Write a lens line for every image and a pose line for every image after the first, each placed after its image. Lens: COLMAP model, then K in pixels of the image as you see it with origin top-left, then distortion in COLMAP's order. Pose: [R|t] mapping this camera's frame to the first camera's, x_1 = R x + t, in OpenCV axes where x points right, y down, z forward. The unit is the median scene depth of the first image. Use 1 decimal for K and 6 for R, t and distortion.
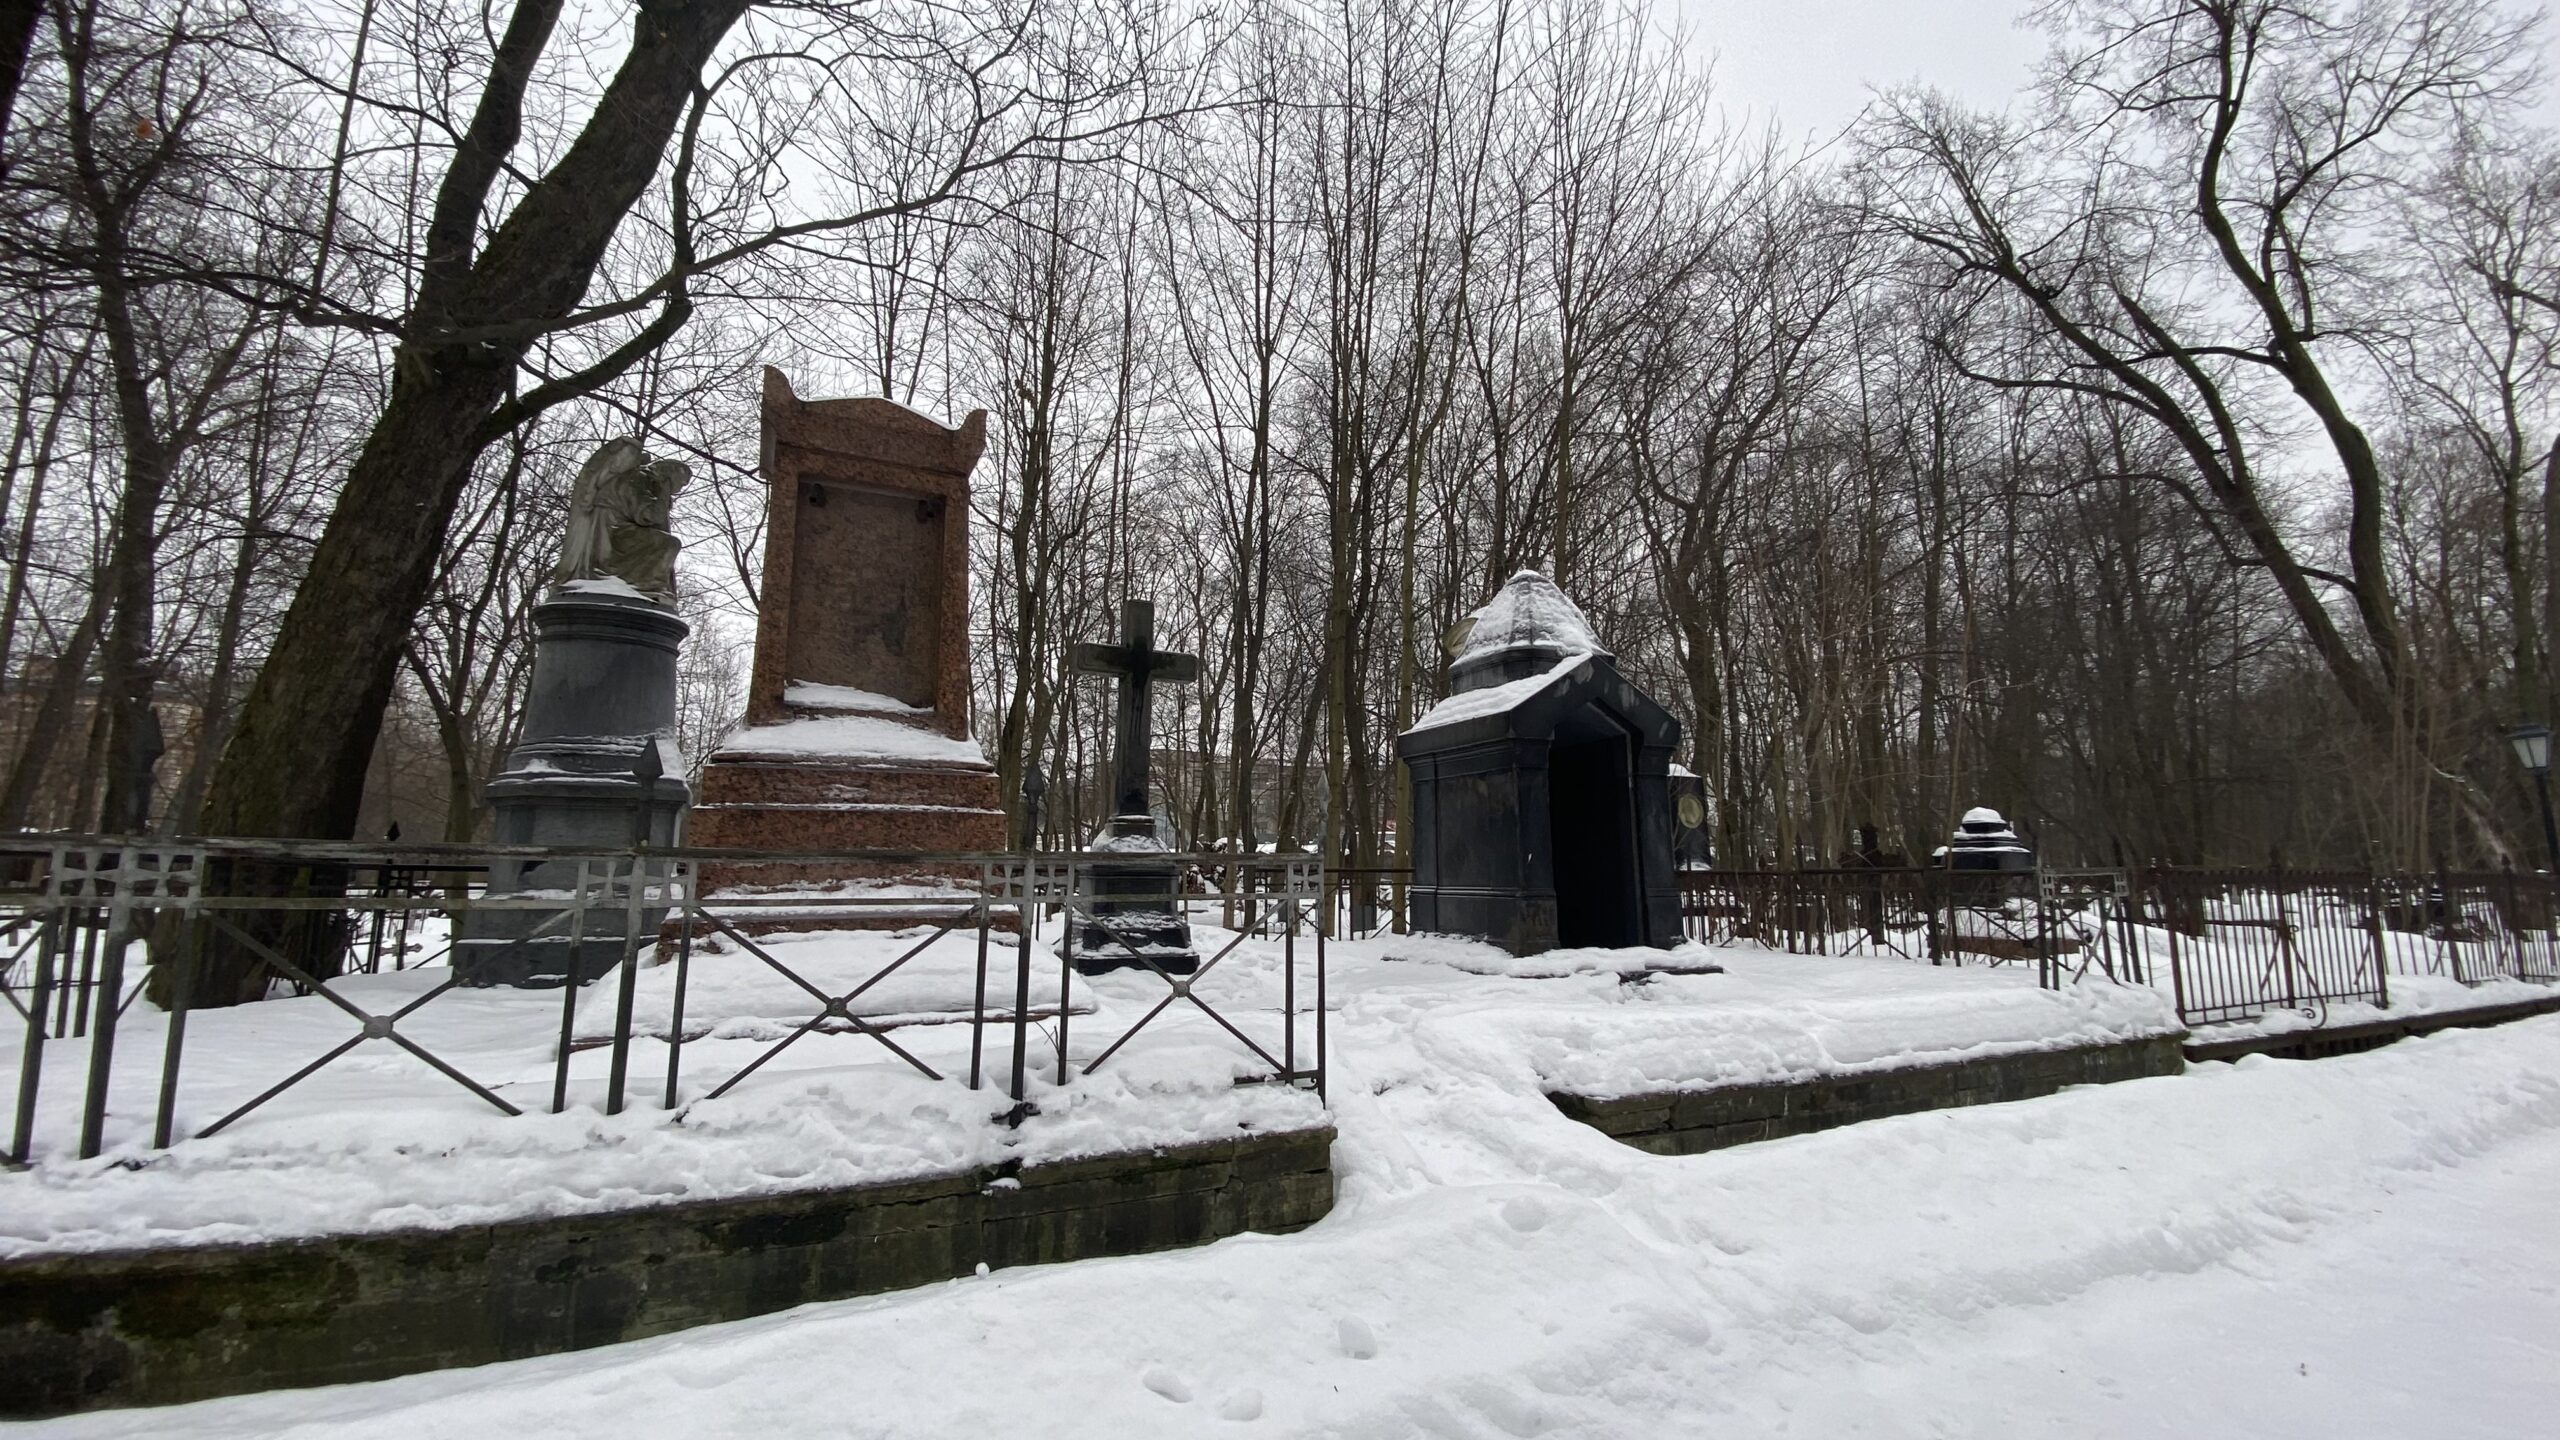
lens RADIAL K [[1010.1, 0, 1284.4], [0, 1010.1, 703.0], [0, 0, 1]] dist [0.054062, -0.036333]
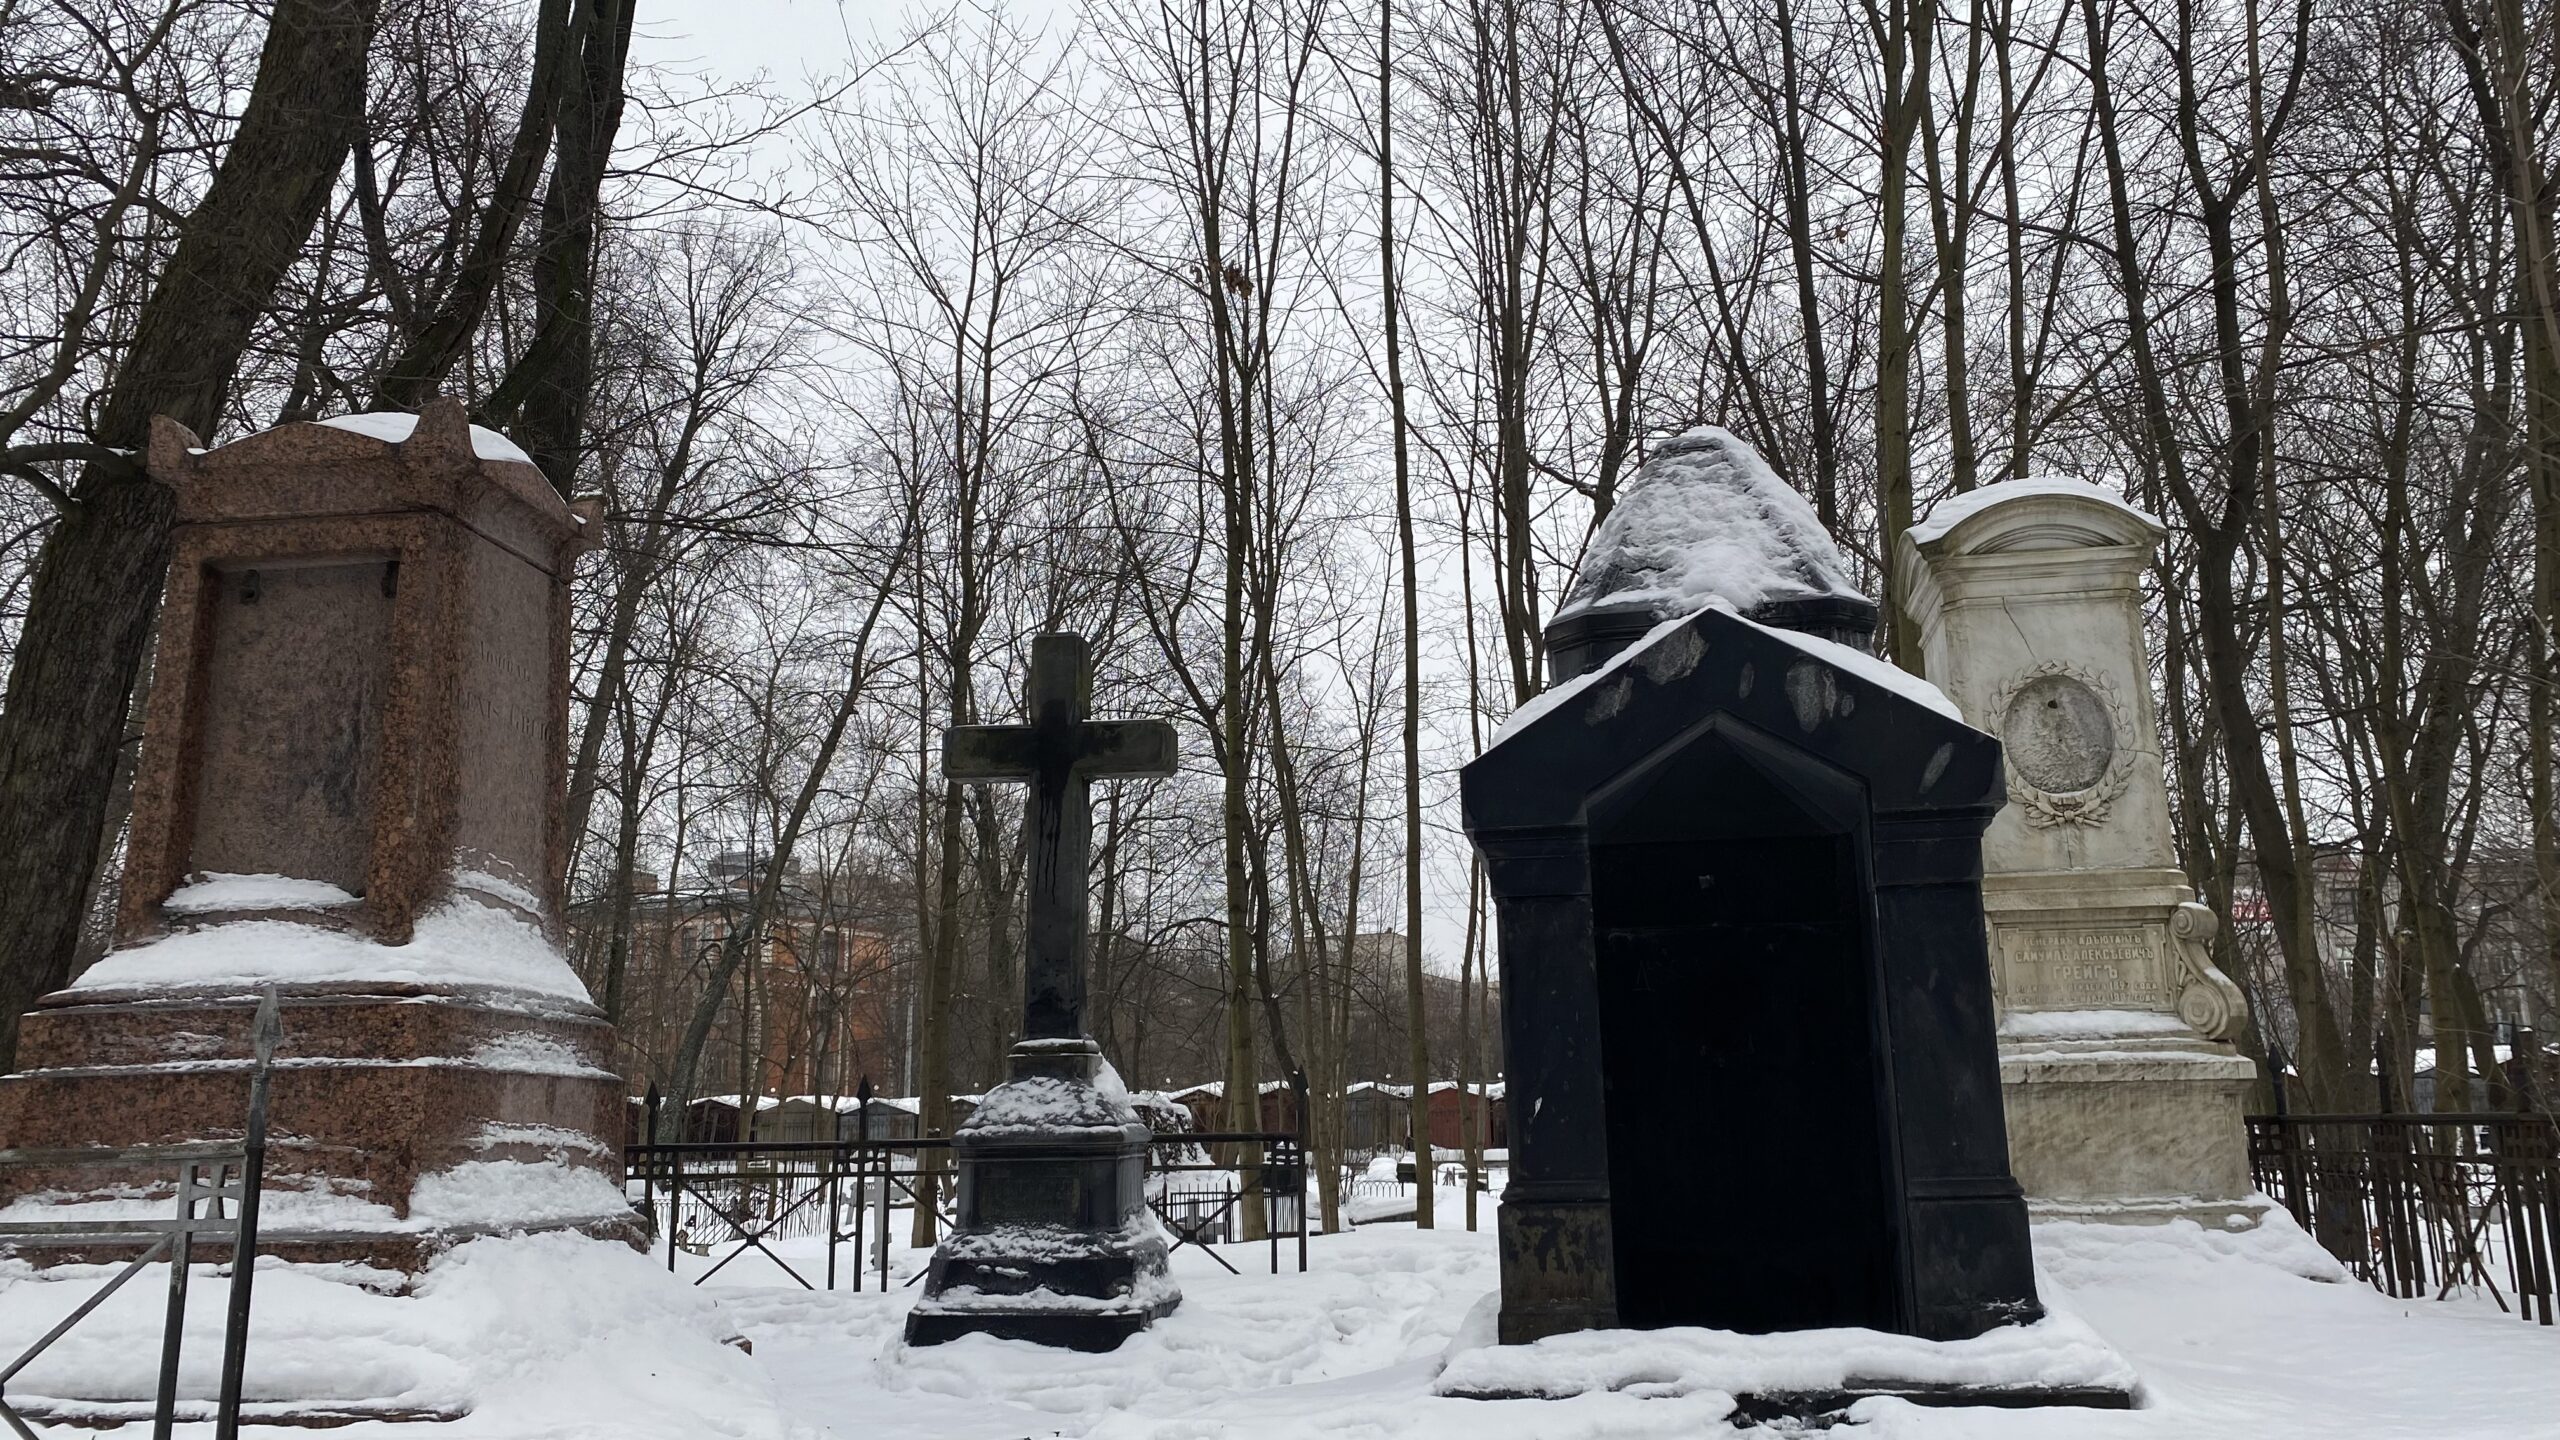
lens RADIAL K [[1940.9, 0, 1280.0], [0, 1940.9, 720.0], [0, 0, 1]] dist [0.057852, -0.074113]
pose [[0.828269, -0.132497, -0.544441, 0.628324], [0.110606, 0.991183, -0.072951, 0.038799], [0.549306, 0.000204, 0.835621, 0.258234]]
